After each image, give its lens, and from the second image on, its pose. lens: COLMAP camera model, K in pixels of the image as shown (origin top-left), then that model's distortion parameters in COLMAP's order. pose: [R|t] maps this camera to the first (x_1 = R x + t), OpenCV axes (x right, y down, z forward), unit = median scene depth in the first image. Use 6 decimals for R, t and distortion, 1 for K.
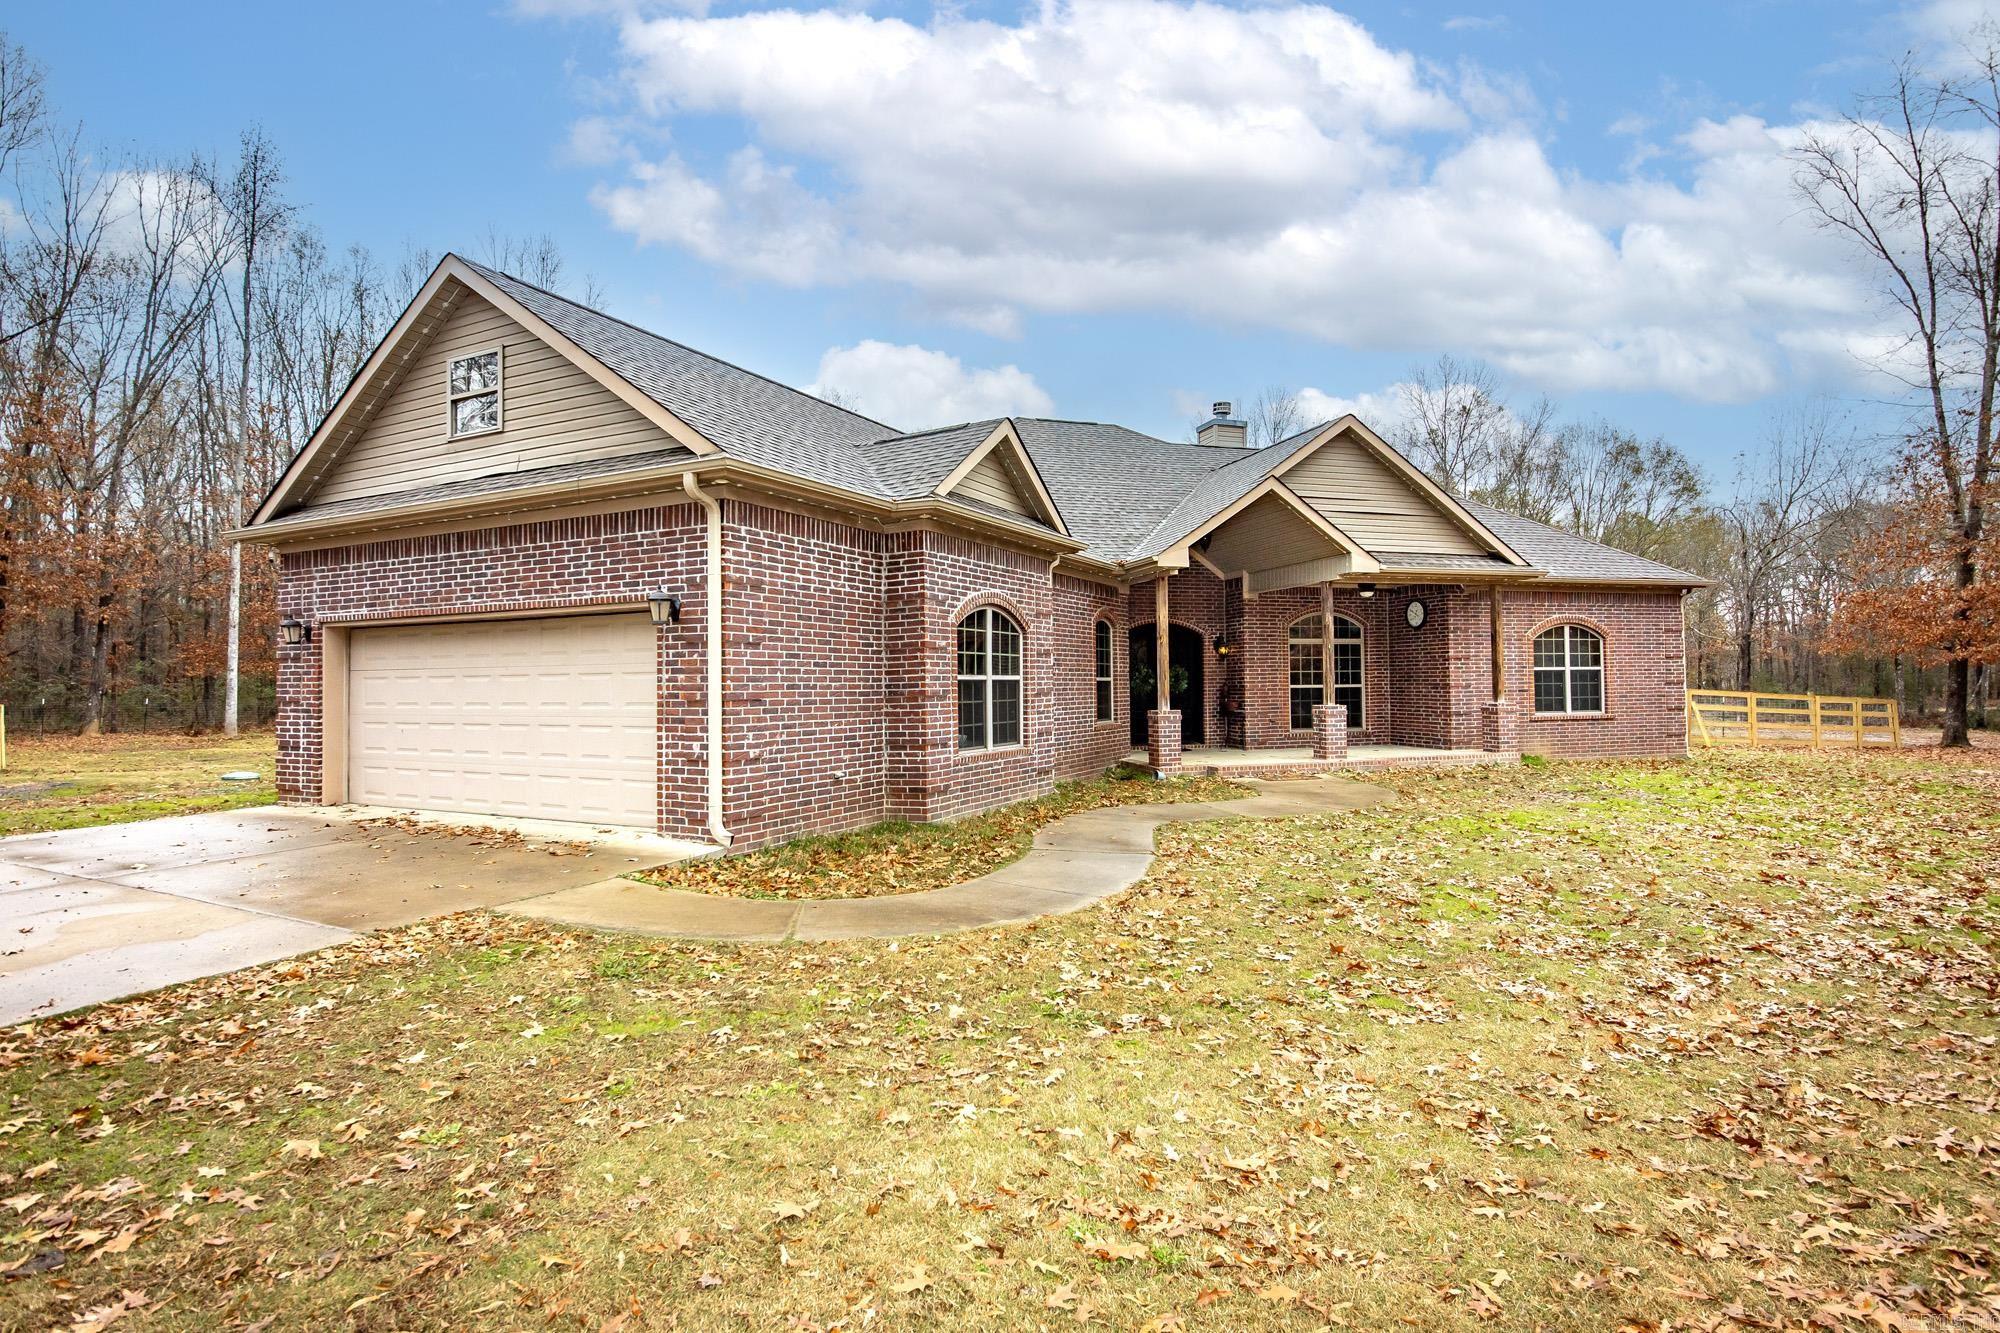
lens RADIAL K [[985.2, 0, 999.8], [0, 985.2, 655.2], [0, 0, 1]] dist [0.000594, 0.000194]
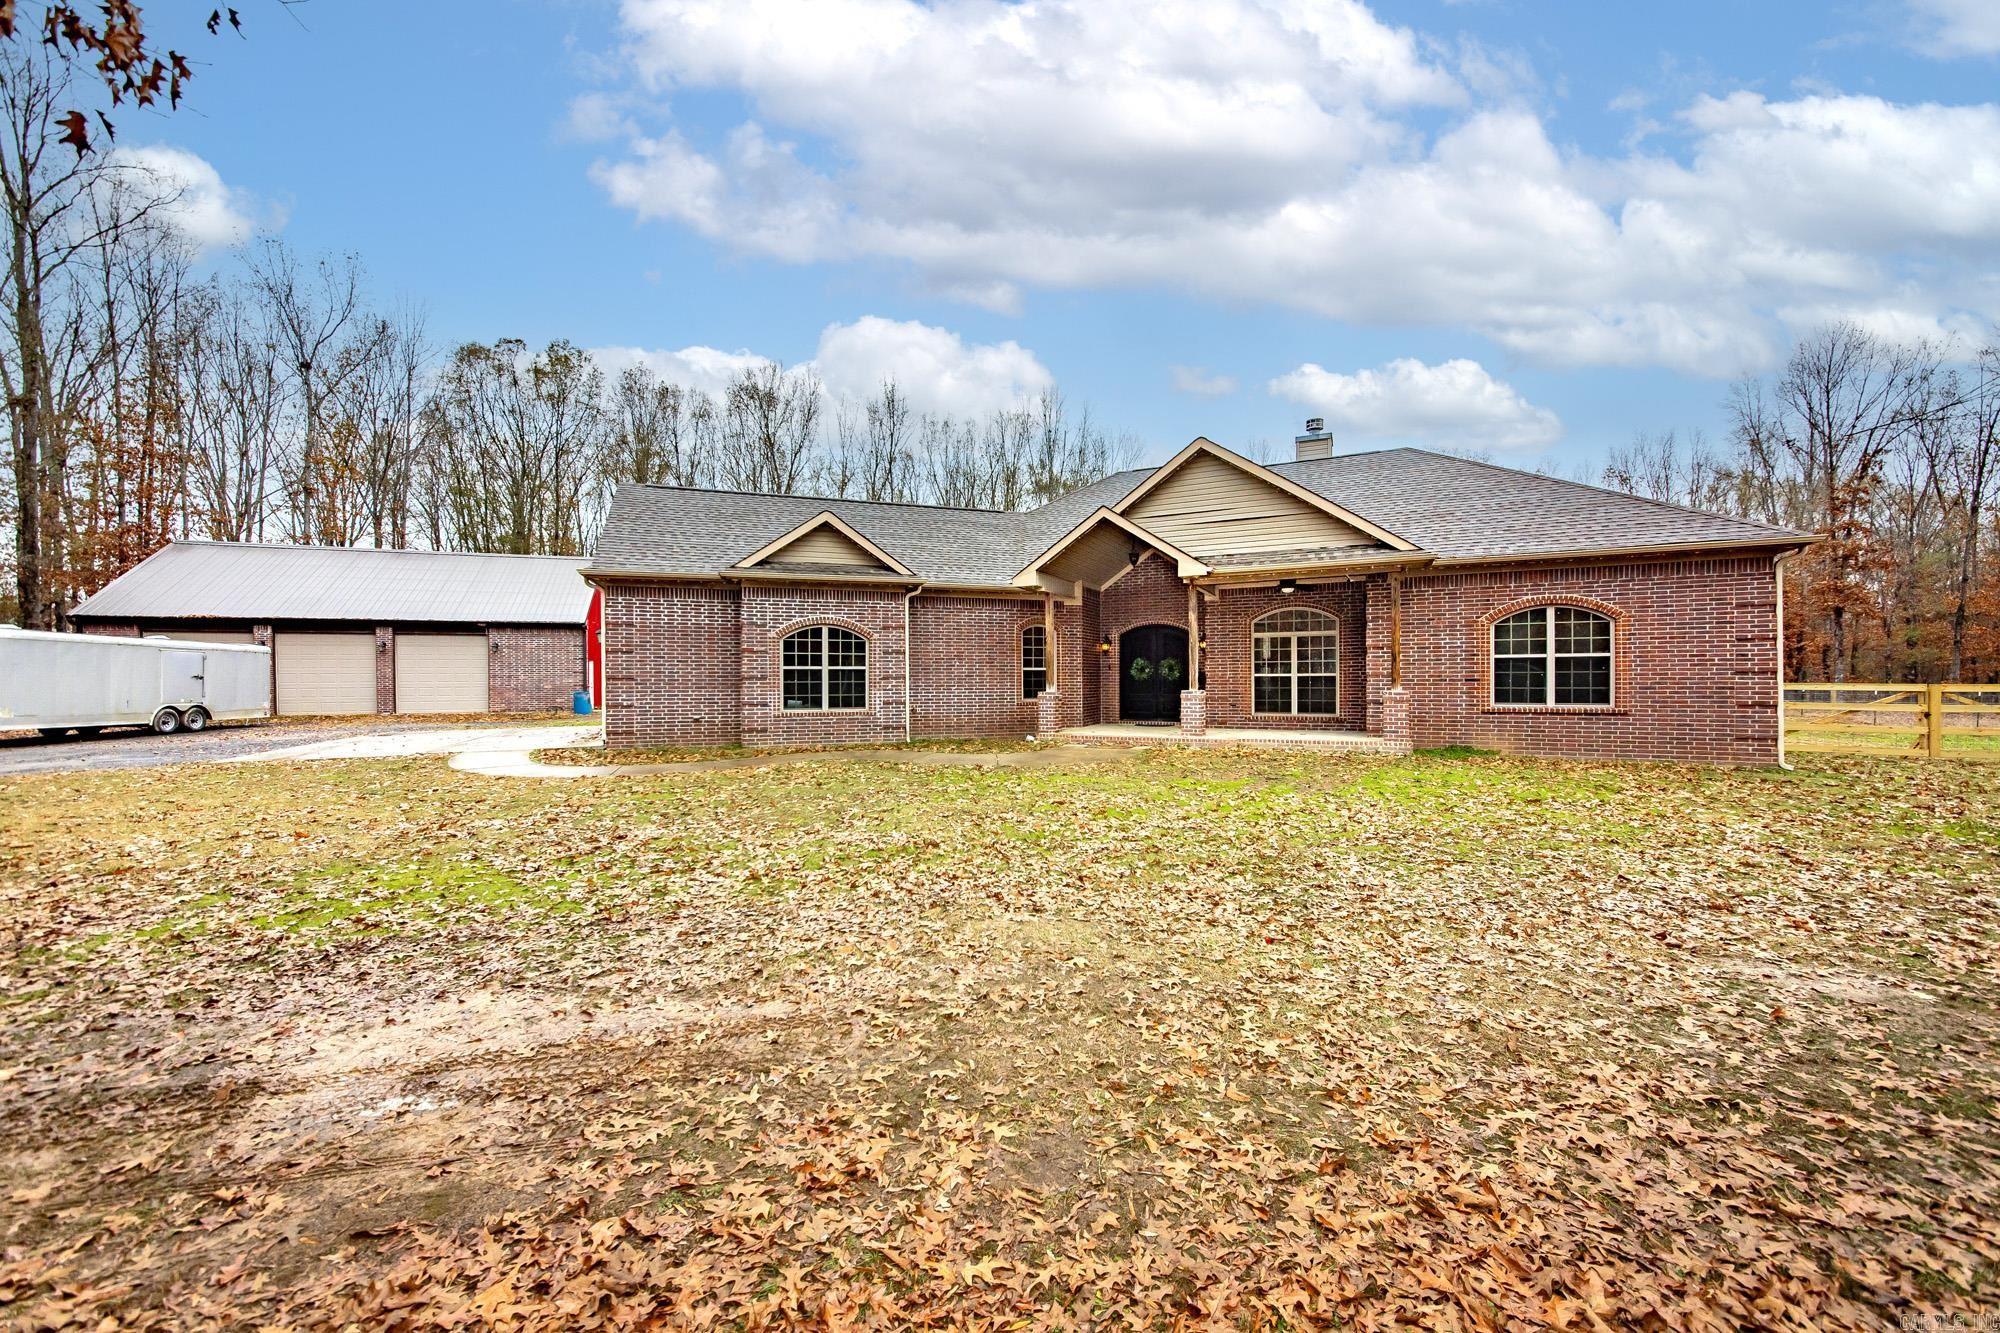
lens RADIAL K [[761.4, 0, 1002.2], [0, 761.4, 670.7], [0, 0, 1]] dist [0.009189, -0.000008]
pose [[0.740085, -0.001674, -0.672511, 0.695719], [0.017279, 0.999714, 0.016528, 0.007448], [0.672292, -0.023852, 0.739902, 0.158292]]
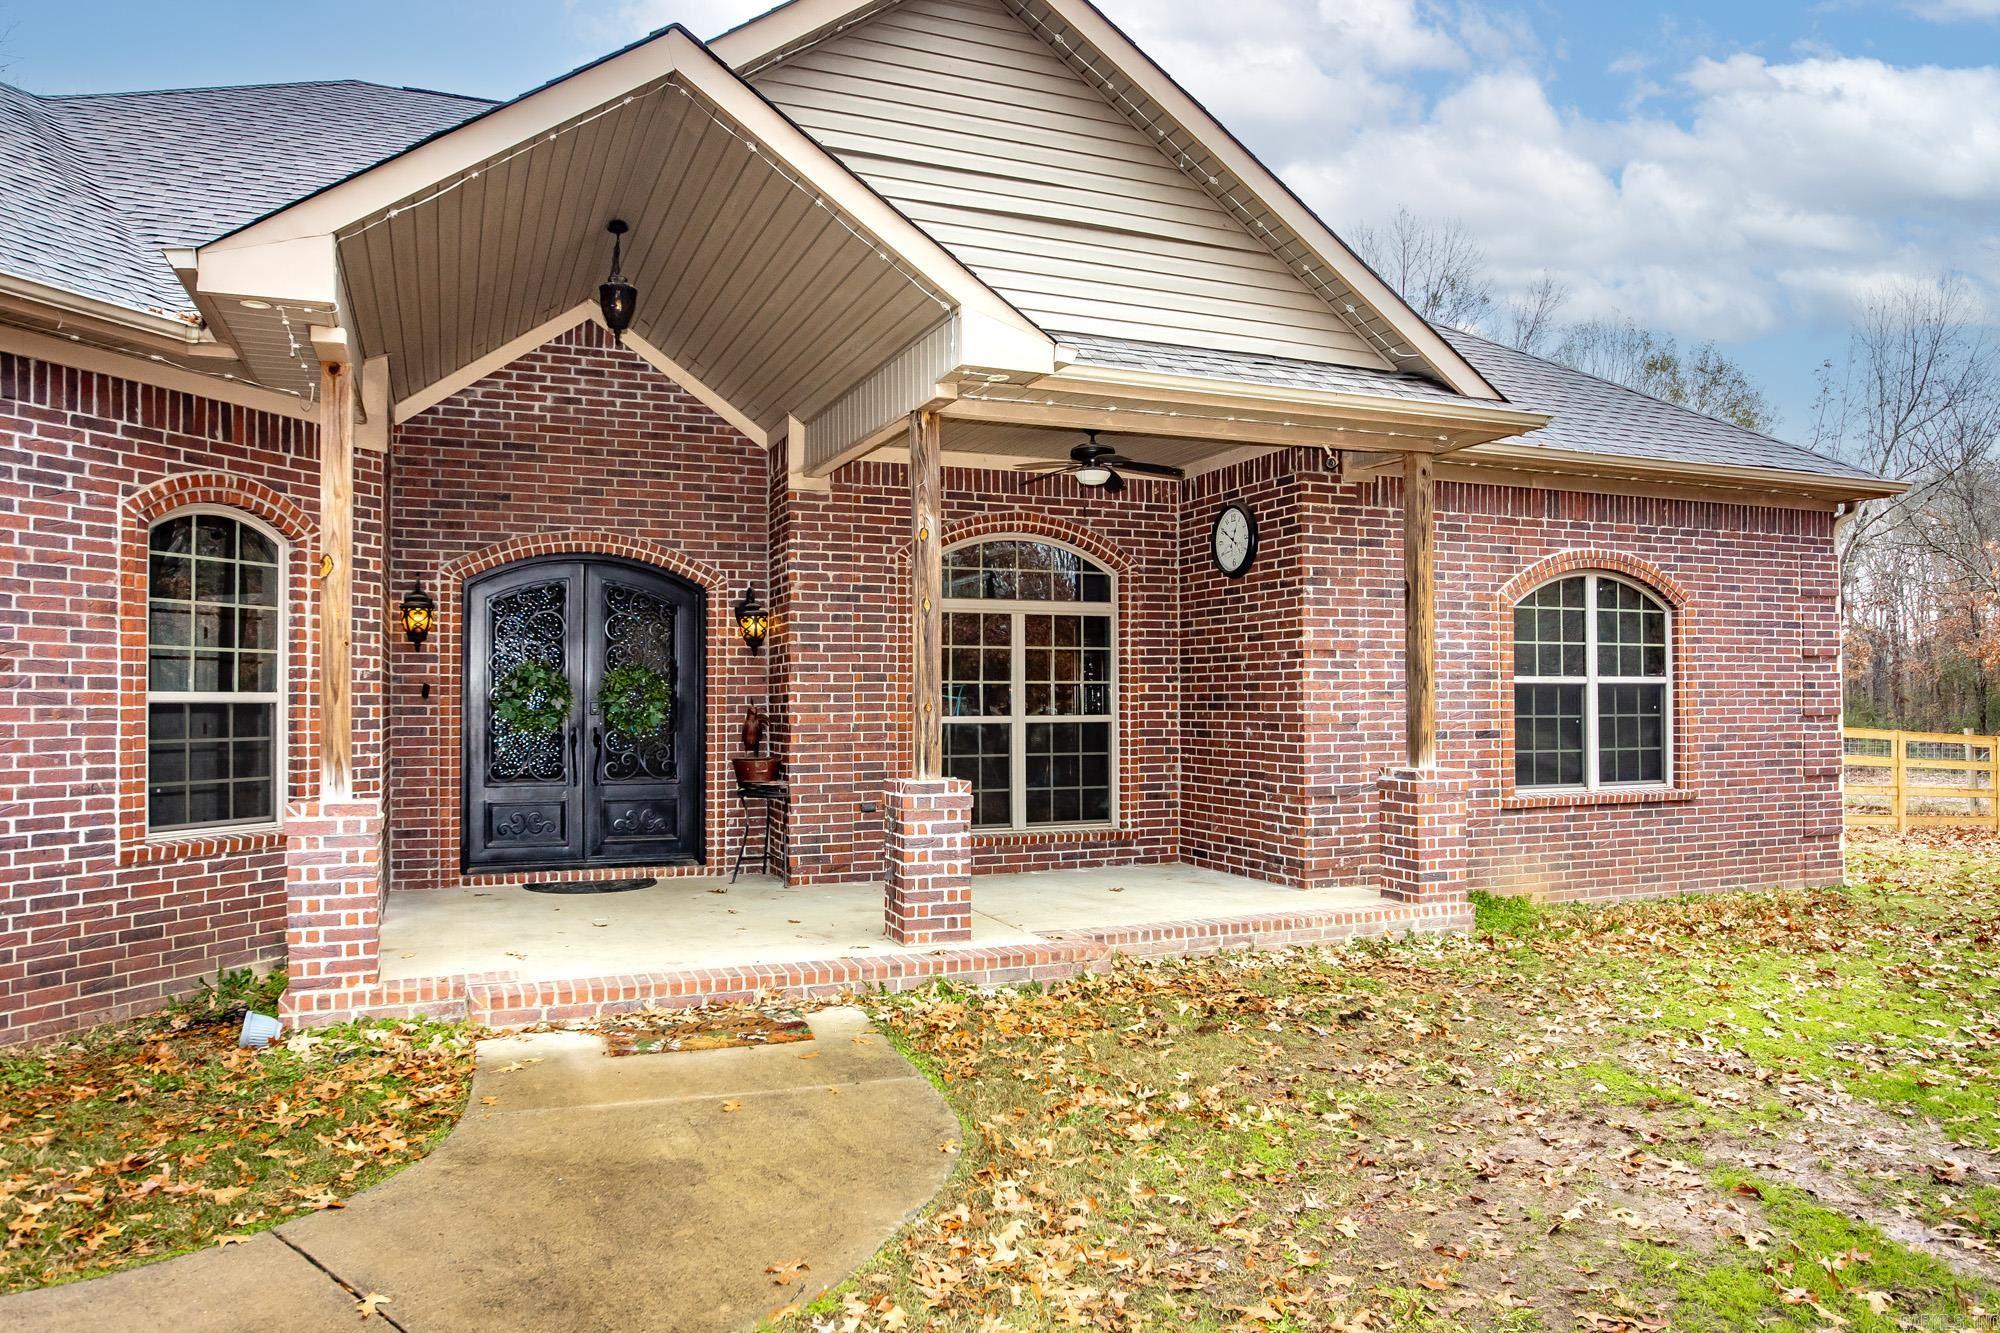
lens RADIAL K [[1303.0, 0, 964.4], [0, 1303.0, 677.4], [0, 0, 1]] dist [-0.037428, -0.001264]
pose [[0.996560, 0.009092, 0.082369, 0.279140], [-0.009954, 0.999900, 0.010067, 0.009874], [-0.082269, -0.010853, 0.996551, 0.499408]]
